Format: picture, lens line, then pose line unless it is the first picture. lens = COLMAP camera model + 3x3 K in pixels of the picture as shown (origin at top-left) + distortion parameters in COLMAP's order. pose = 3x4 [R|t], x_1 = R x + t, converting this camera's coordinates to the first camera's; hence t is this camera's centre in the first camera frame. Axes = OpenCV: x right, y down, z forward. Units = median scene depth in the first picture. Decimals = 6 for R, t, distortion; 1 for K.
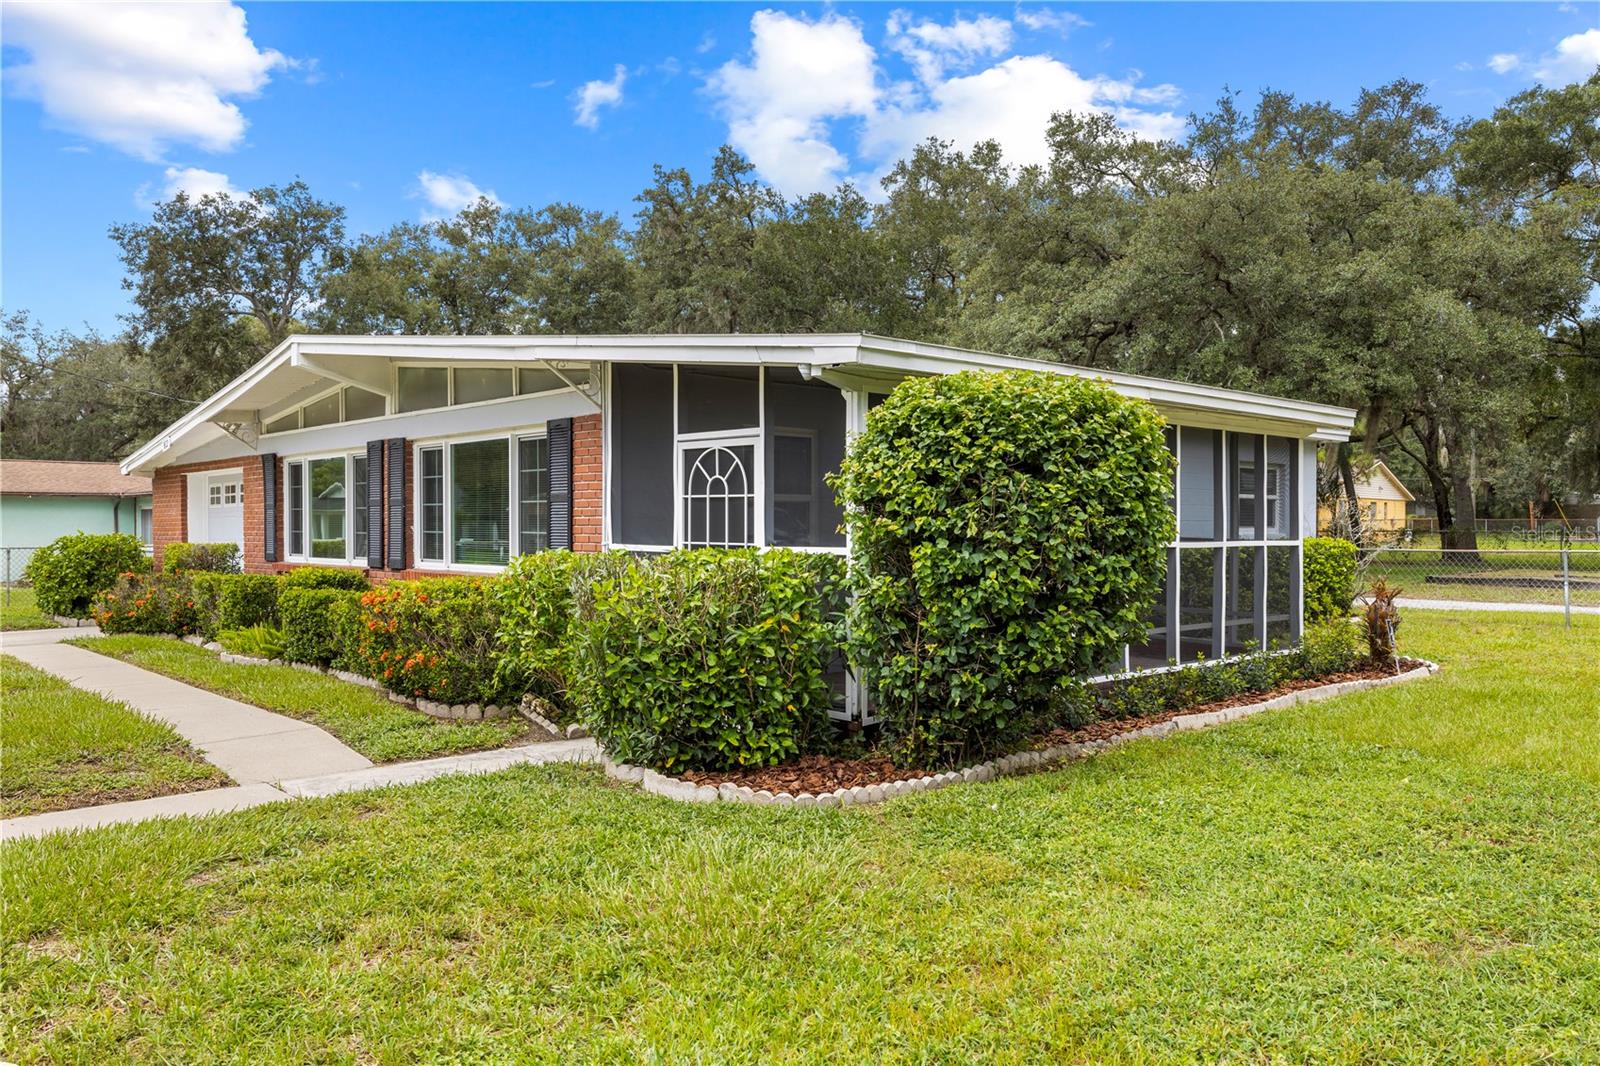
lens RADIAL K [[1202.5, 0, 800.7], [0, 1202.5, 535.1], [0, 0, 1]] dist [-0.004095, -0.000357]
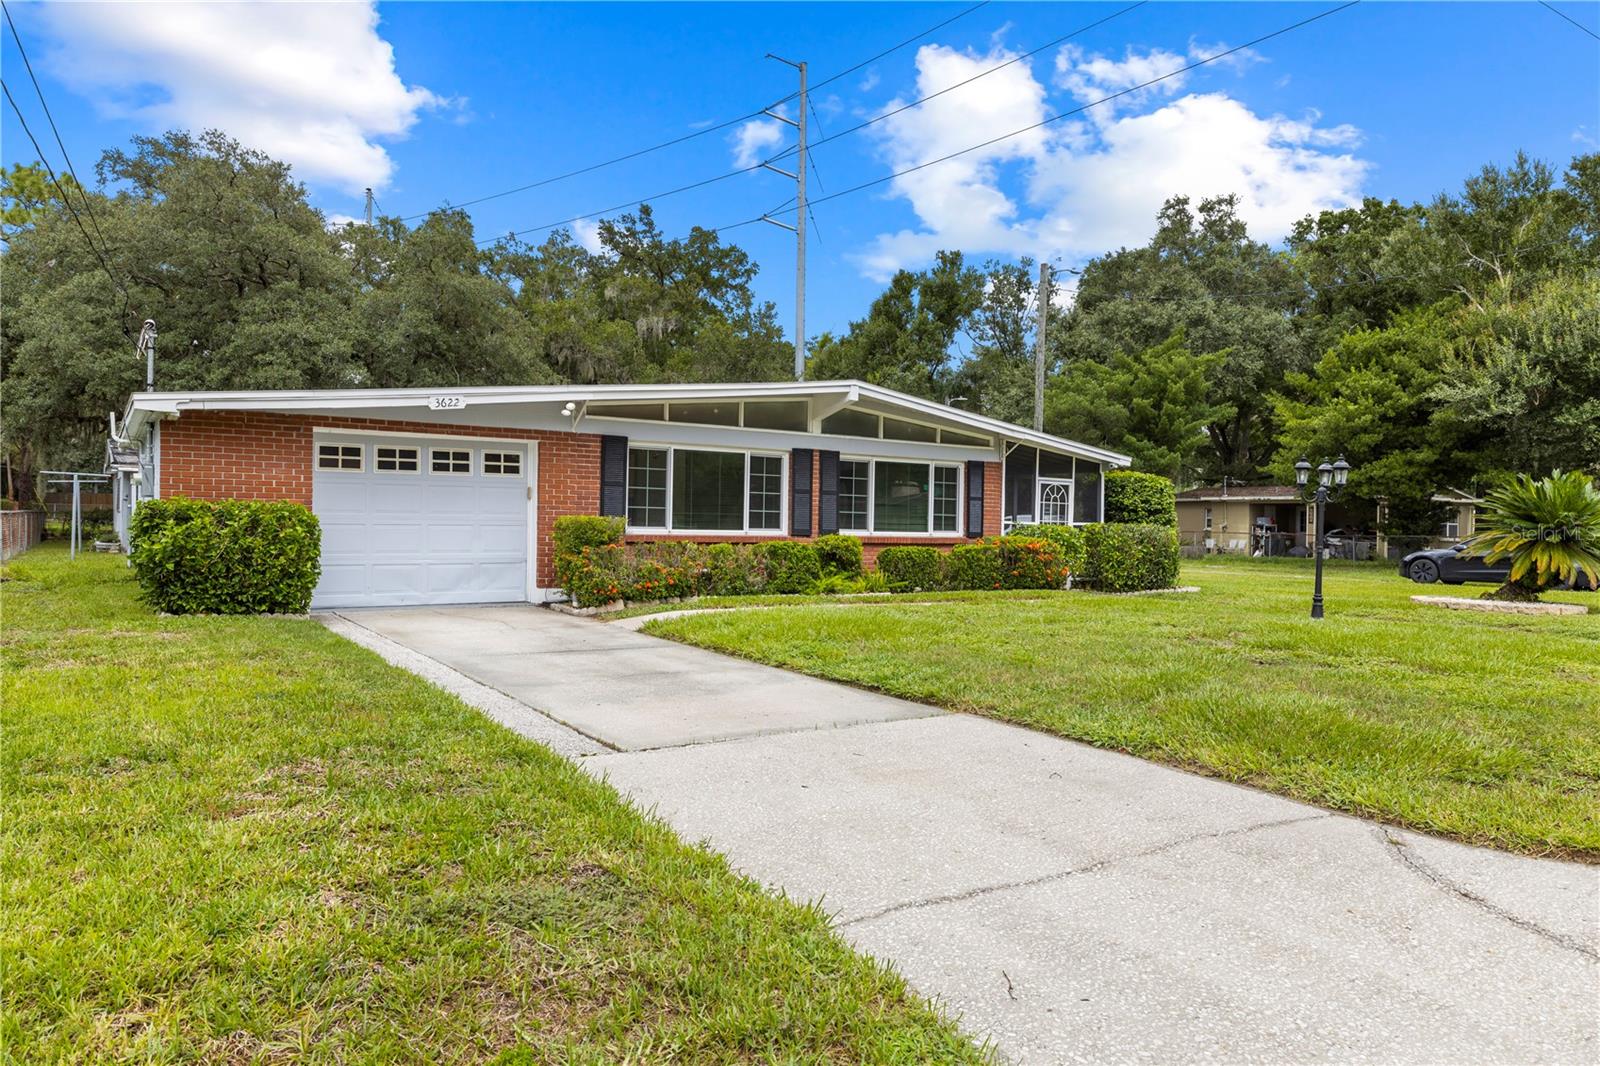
lens RADIAL K [[1049.3, 0, 812.0], [0, 1049.3, 542.8], [0, 0, 1]] dist [0.011679, 0.000680]
pose [[0.145075, -0.009921, 0.989371, -2.112853], [-0.007393, 0.999911, 0.011111, 0.028418], [-0.989393, -0.008926, 0.144989, 1.052521]]
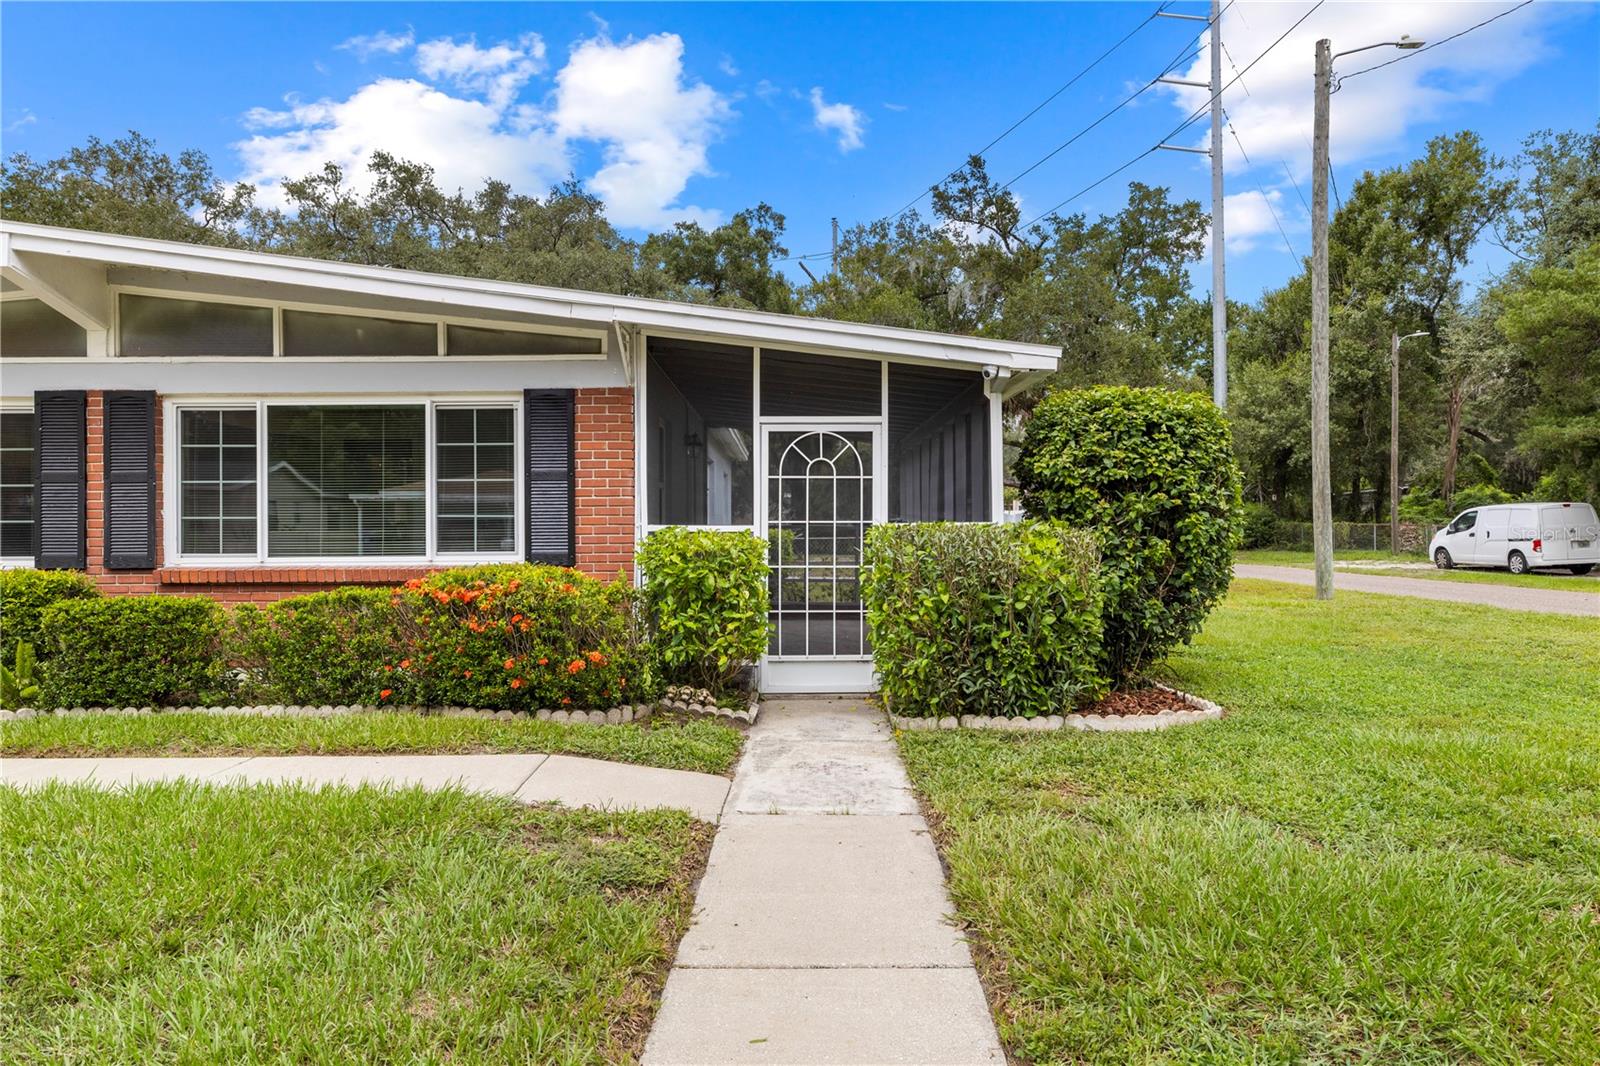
lens RADIAL K [[998.8, 0, 796.8], [0, 998.8, 533.0], [0, 0, 1]] dist [-0.005301, 0.000371]
pose [[0.674702, -0.003713, 0.738081, -0.650381], [0.012907, 0.999894, -0.006769, 0.019711], [-0.737977, 0.014094, 0.674678, 0.372786]]
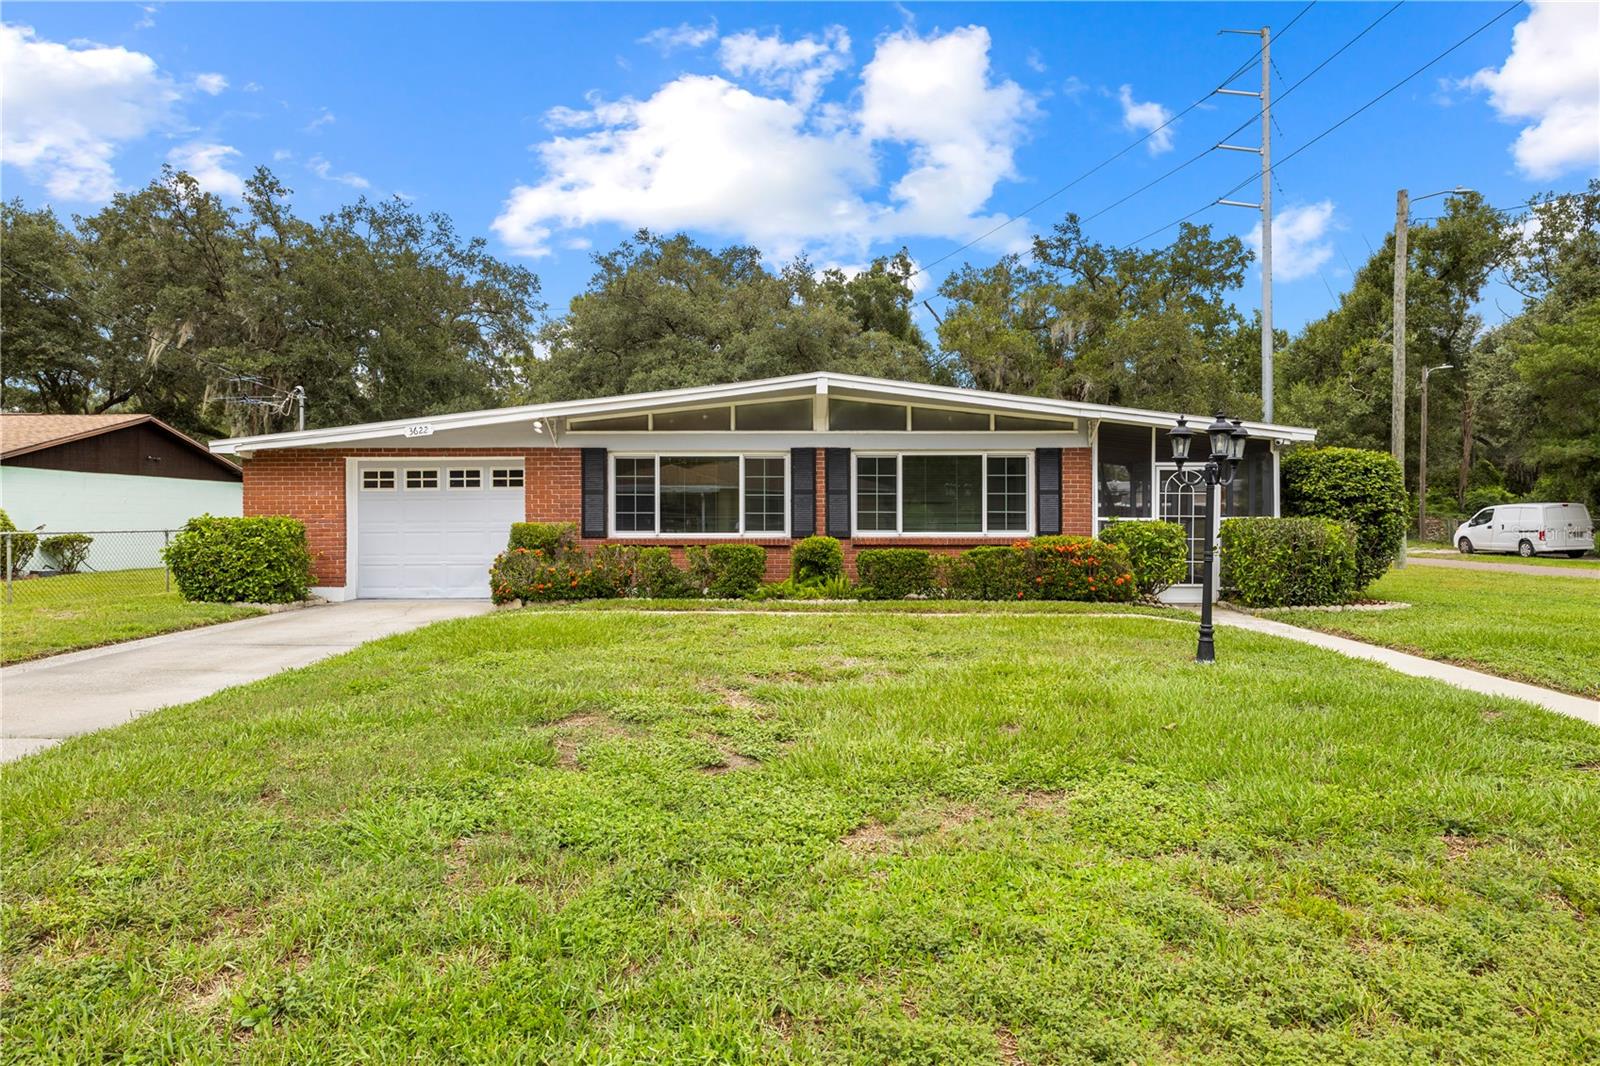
lens RADIAL K [[942.8, 0, 801.3], [0, 942.8, 523.3], [0, 0, 1]] dist [0.005246, 0.000965]
pose [[0.686524, 0.000227, 0.727107, -1.518426], [0.005862, 0.999966, -0.005847, 0.021923], [-0.727084, 0.008277, 0.686499, 0.321417]]
